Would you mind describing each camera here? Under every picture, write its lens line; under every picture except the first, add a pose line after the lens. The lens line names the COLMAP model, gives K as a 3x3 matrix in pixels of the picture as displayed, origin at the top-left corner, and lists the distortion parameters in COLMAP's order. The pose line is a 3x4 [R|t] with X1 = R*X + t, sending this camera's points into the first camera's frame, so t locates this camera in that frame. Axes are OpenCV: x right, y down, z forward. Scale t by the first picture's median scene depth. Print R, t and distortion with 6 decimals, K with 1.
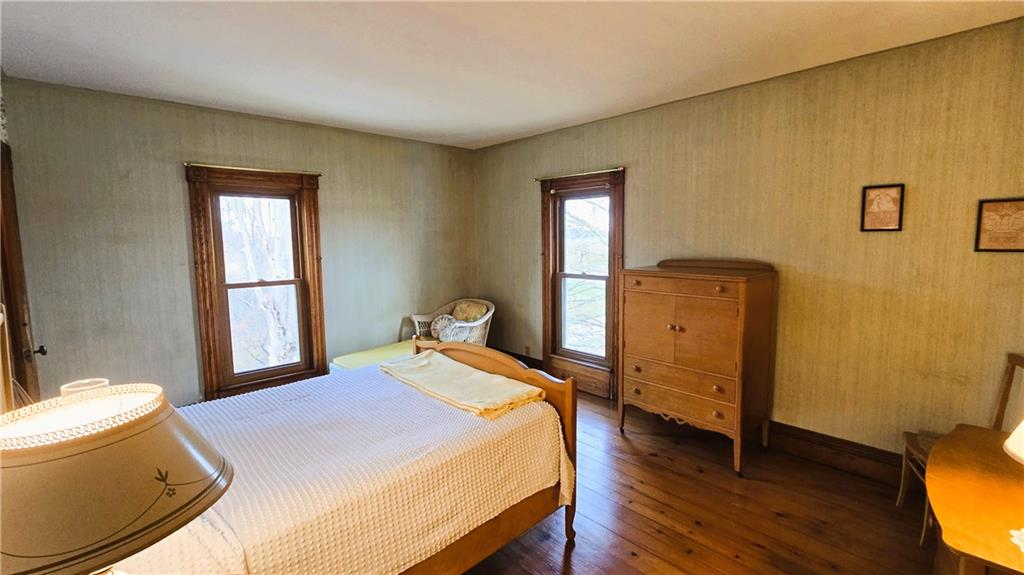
lens RADIAL K [[440.8, 0, 512.7], [0, 440.8, 281.9], [0, 0, 1]] dist [0.003051, 0.000502]
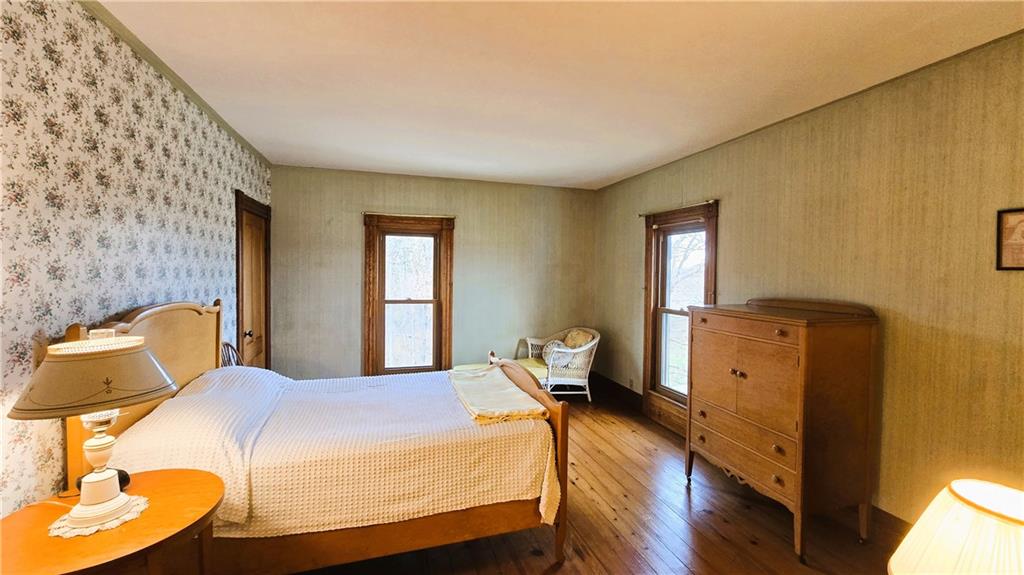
lens RADIAL K [[423.0, 0, 534.3], [0, 423.0, 285.2], [0, 0, 1]] dist [-0.001706, -0.000271]
pose [[0.901970, 0.036410, -0.430261, 0.337857], [-0.067471, 0.996083, -0.057150, 0.003432], [0.426495, 0.080578, 0.900893, 0.028923]]
